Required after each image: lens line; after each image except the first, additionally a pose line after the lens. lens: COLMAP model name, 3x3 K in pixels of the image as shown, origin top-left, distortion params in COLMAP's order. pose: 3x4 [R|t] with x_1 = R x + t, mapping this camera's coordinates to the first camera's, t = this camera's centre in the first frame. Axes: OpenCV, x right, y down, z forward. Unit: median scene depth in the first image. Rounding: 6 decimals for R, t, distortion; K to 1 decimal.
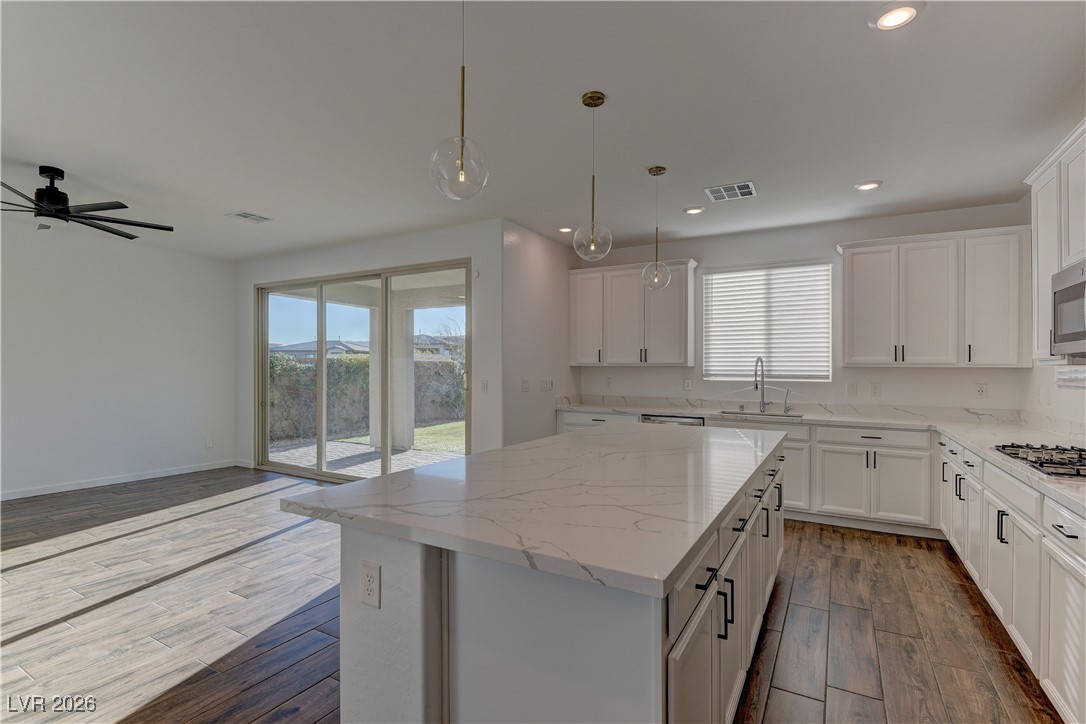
lens RADIAL K [[496.4, 0, 546.7], [0, 496.4, 365.6], [0, 0, 1]] dist [0.000684, 0.000110]
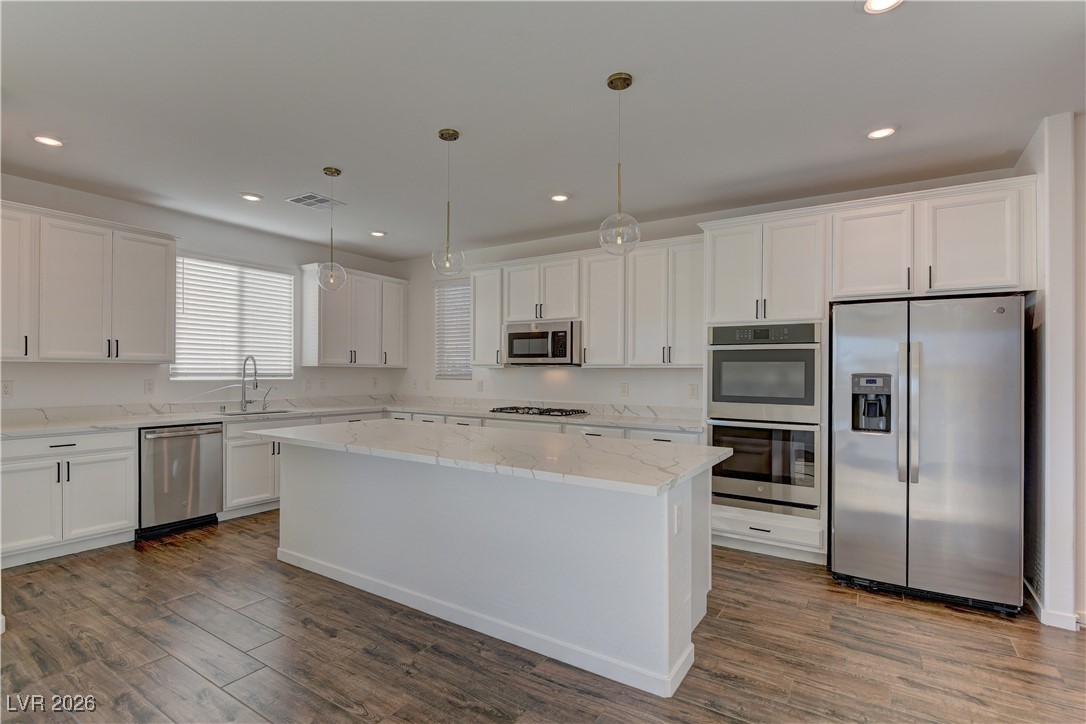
lens RADIAL K [[529.1, 0, 544.3], [0, 529.1, 366.6], [0, 0, 1]] dist [-0.002510, -0.000536]
pose [[0.055756, 0.006054, 0.998426, -0.588400], [-0.015201, 0.999871, -0.005214, 0.001094], [-0.998329, -0.014886, 0.055841, 0.349440]]
